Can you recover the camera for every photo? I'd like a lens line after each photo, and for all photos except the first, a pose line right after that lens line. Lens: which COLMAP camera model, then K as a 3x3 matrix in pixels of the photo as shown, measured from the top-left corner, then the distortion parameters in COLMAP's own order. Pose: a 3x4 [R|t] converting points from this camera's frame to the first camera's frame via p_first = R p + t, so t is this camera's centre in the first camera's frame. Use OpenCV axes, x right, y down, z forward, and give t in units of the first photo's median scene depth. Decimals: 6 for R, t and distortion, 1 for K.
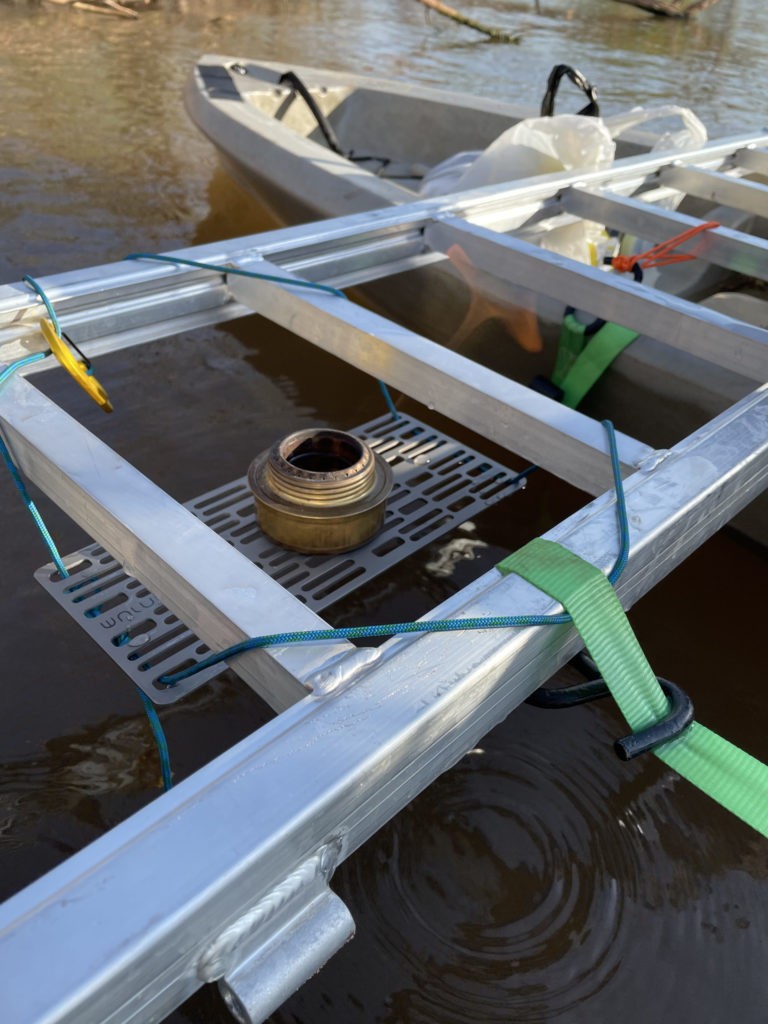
lens RADIAL K [[773.9, 0, 384.0], [0, 773.9, 512.0], [0, 0, 1]] dist [0.107156, -0.137864]
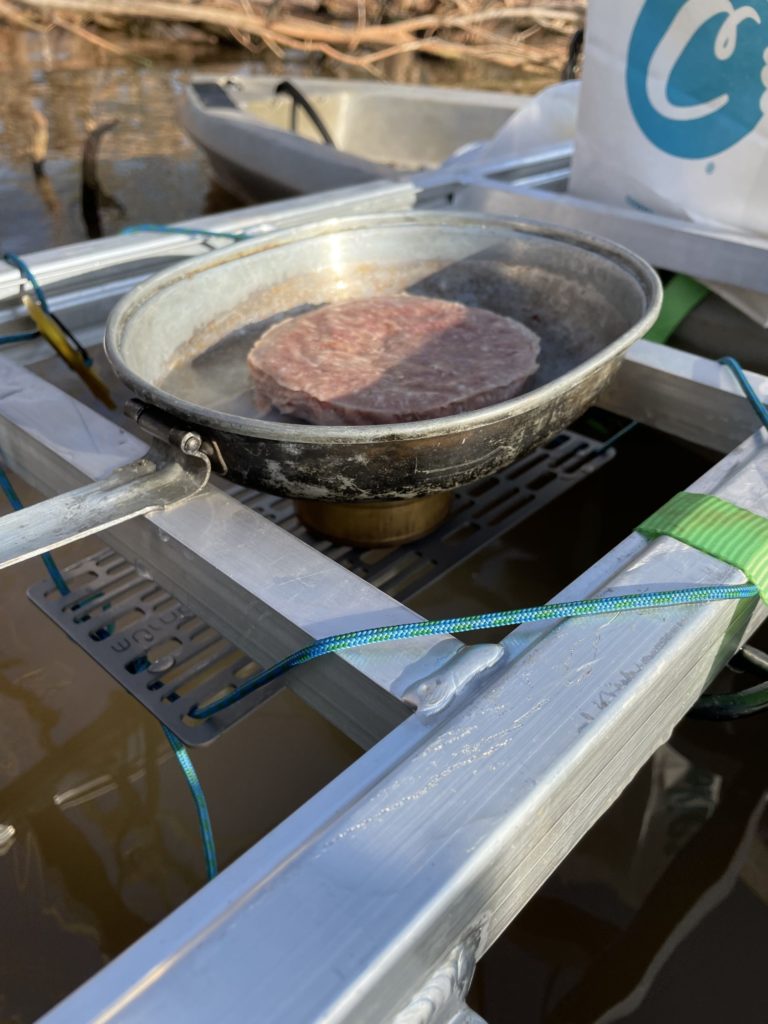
lens RADIAL K [[801.6, 0, 384.0], [0, 801.6, 512.0], [0, 0, 1]] dist [0.025244, -0.002427]
pose [[0.997628, -0.065023, -0.022596, -0.070798], [0.064127, 0.997205, -0.038335, 0.063885], [0.025026, 0.036795, 0.999009, 0.225100]]
